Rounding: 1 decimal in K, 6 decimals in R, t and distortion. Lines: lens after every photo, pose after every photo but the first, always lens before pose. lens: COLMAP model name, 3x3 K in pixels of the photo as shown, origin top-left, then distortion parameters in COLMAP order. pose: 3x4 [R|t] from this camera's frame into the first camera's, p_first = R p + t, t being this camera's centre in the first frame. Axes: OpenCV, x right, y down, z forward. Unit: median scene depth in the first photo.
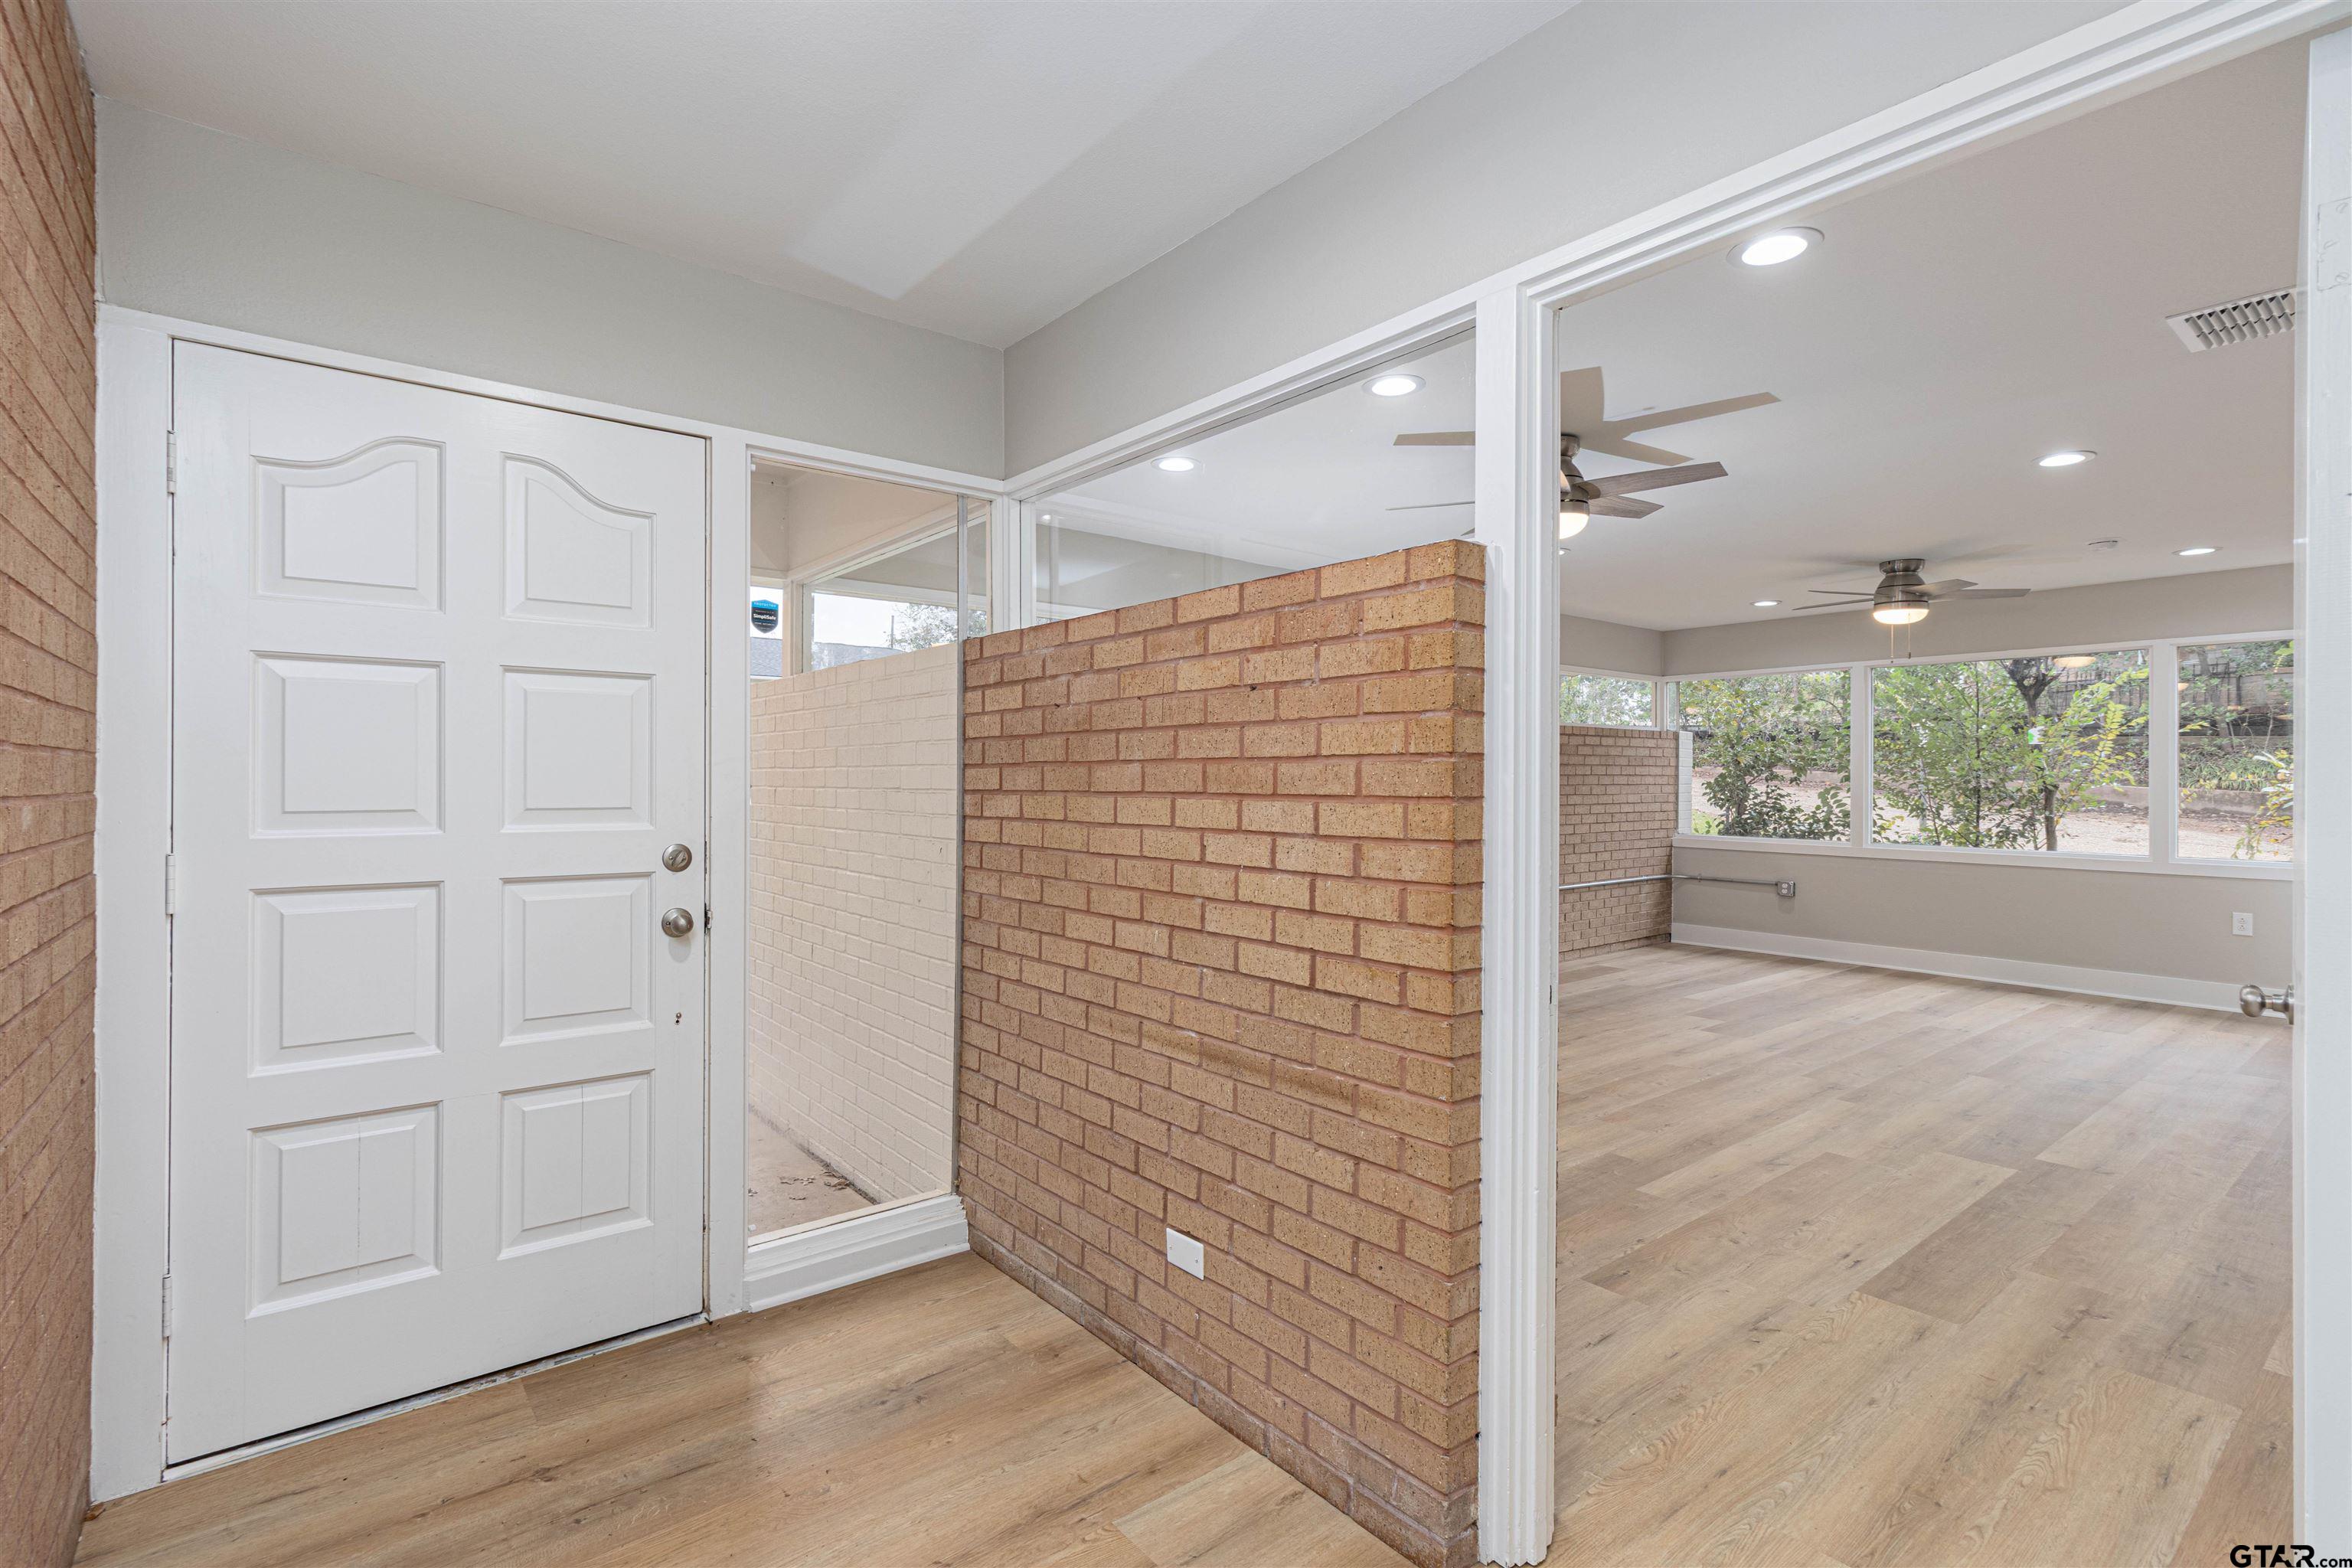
lens RADIAL K [[1100.4, 0, 1167.1], [0, 1100.4, 778.2], [0, 0, 1]] dist [-0.001975, 0.002920]
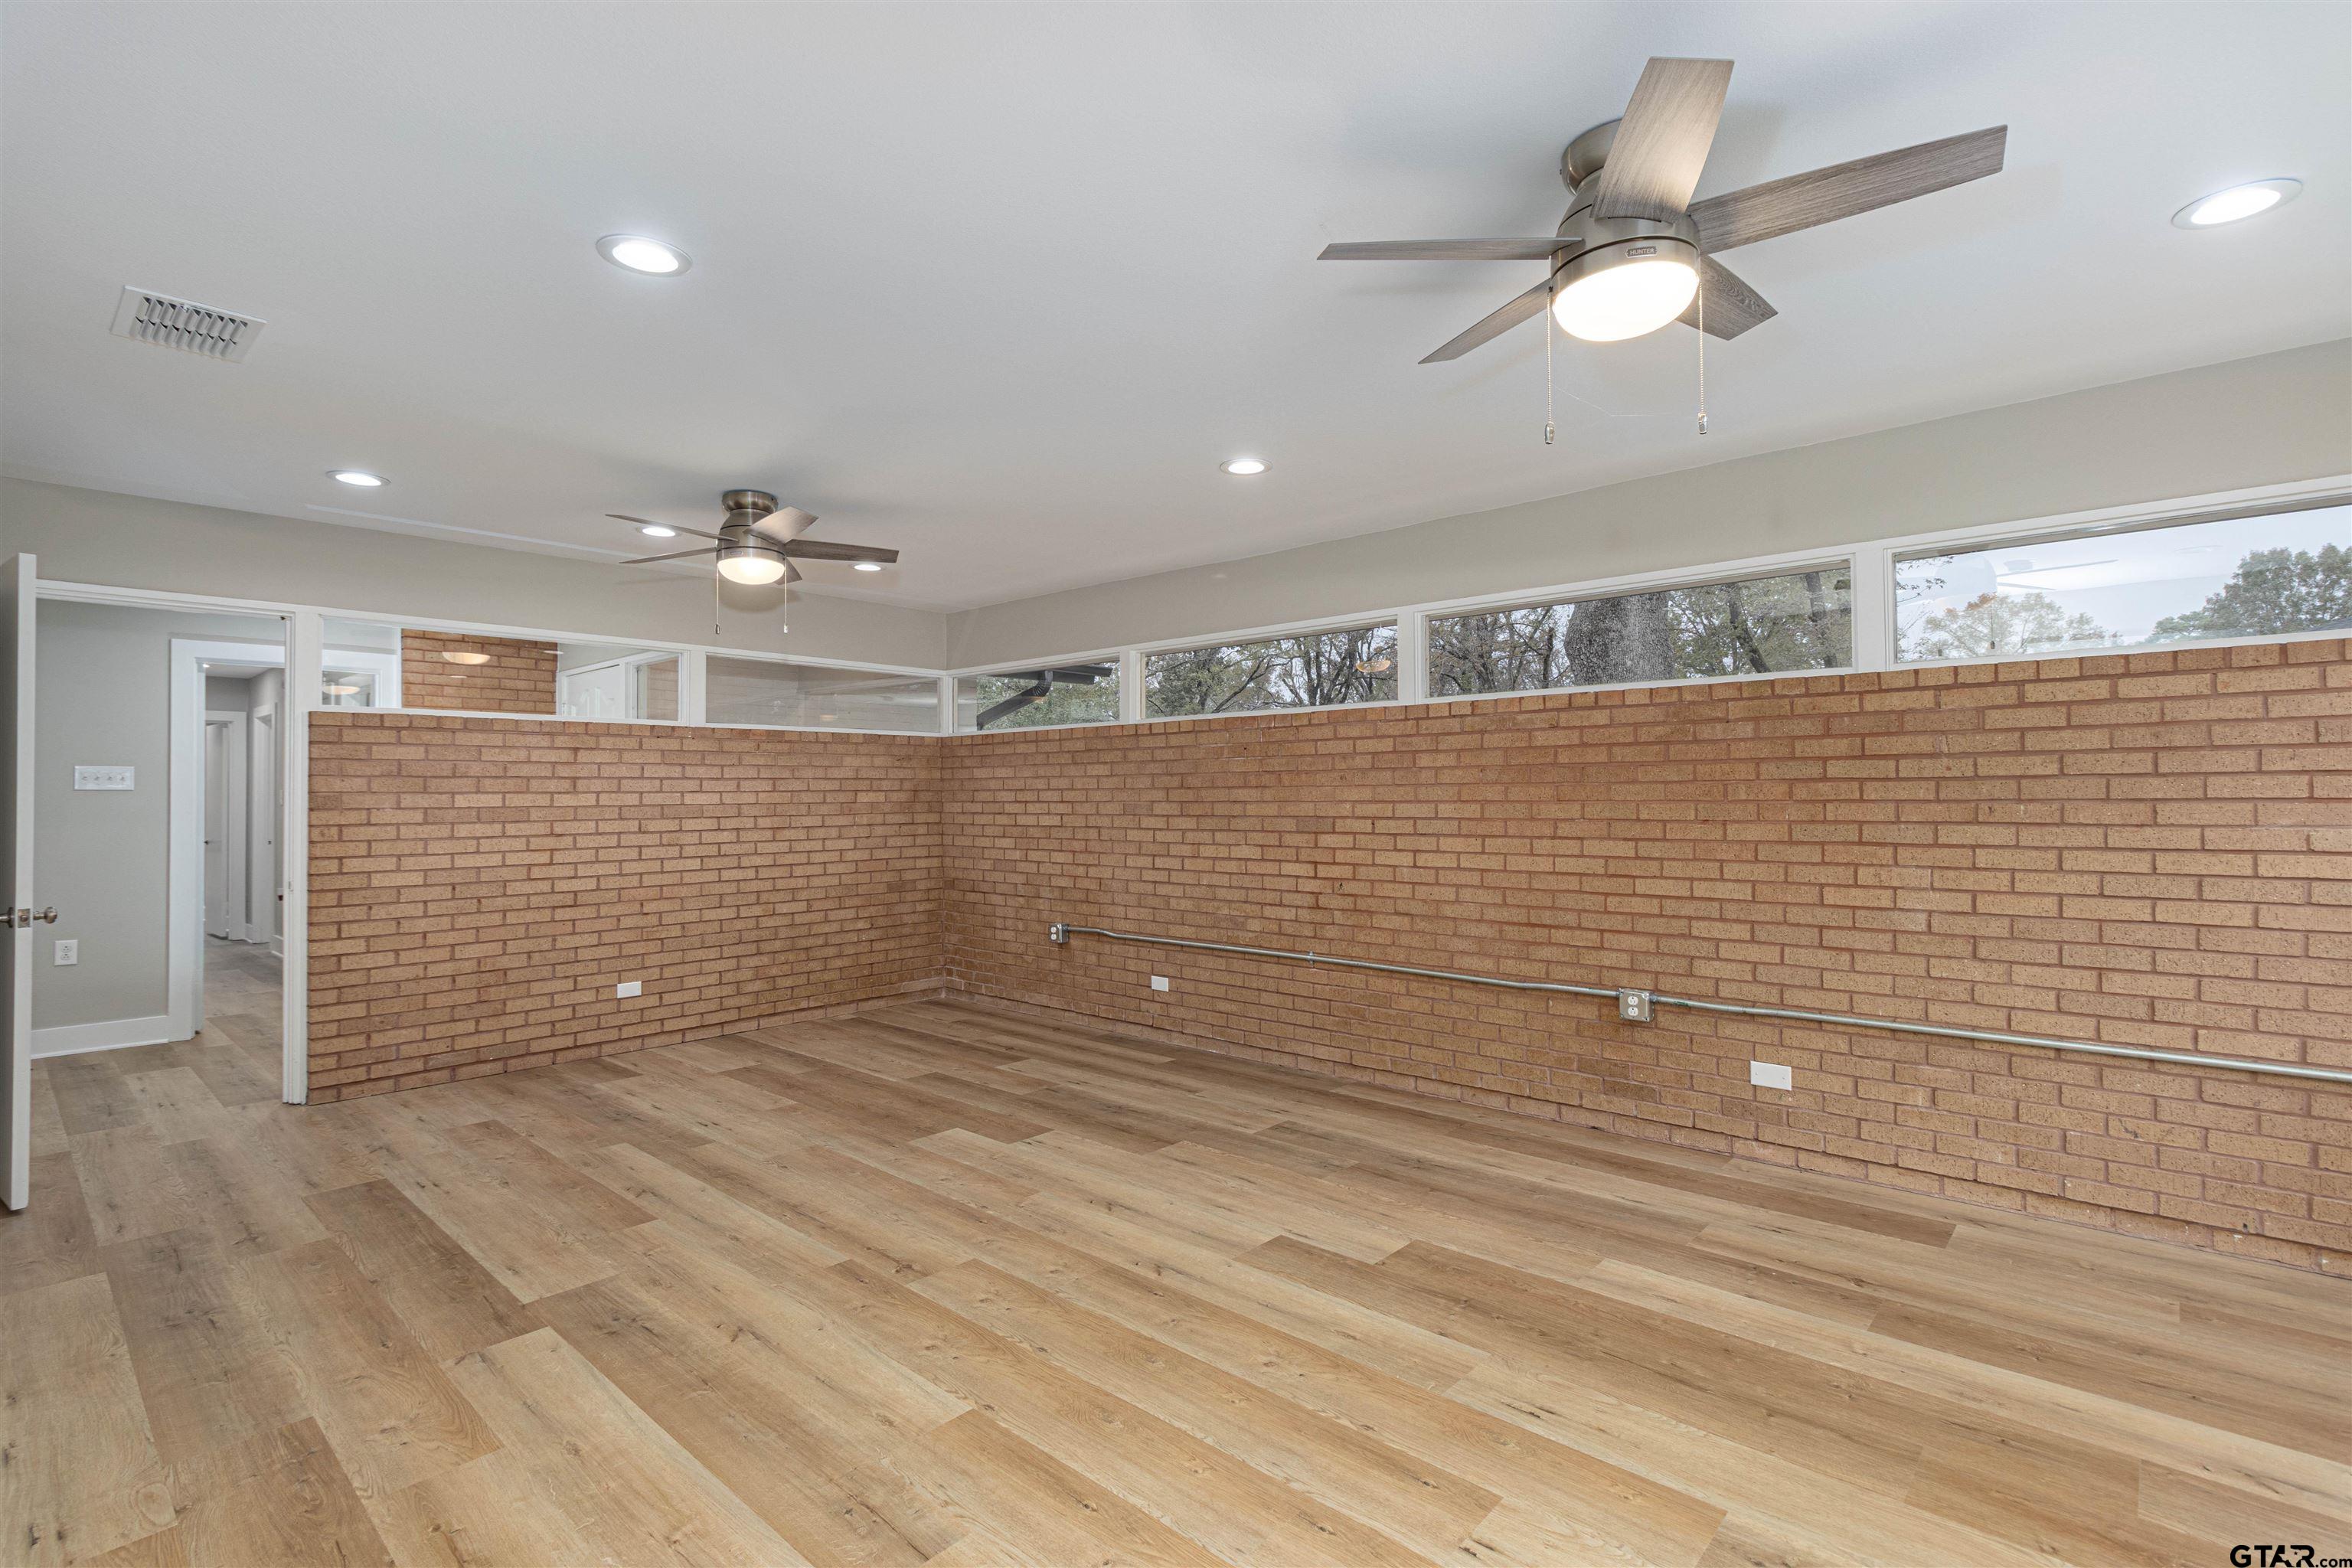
lens RADIAL K [[1100.4, 0, 1167.1], [0, 1100.4, 778.2], [0, 0, 1]] dist [-0.001975, 0.002920]
pose [[0.151881, -0.021053, -0.988175, 1.605728], [0.005717, 0.999775, -0.020421, 0.009880], [0.988382, -0.002548, 0.151967, 1.327595]]
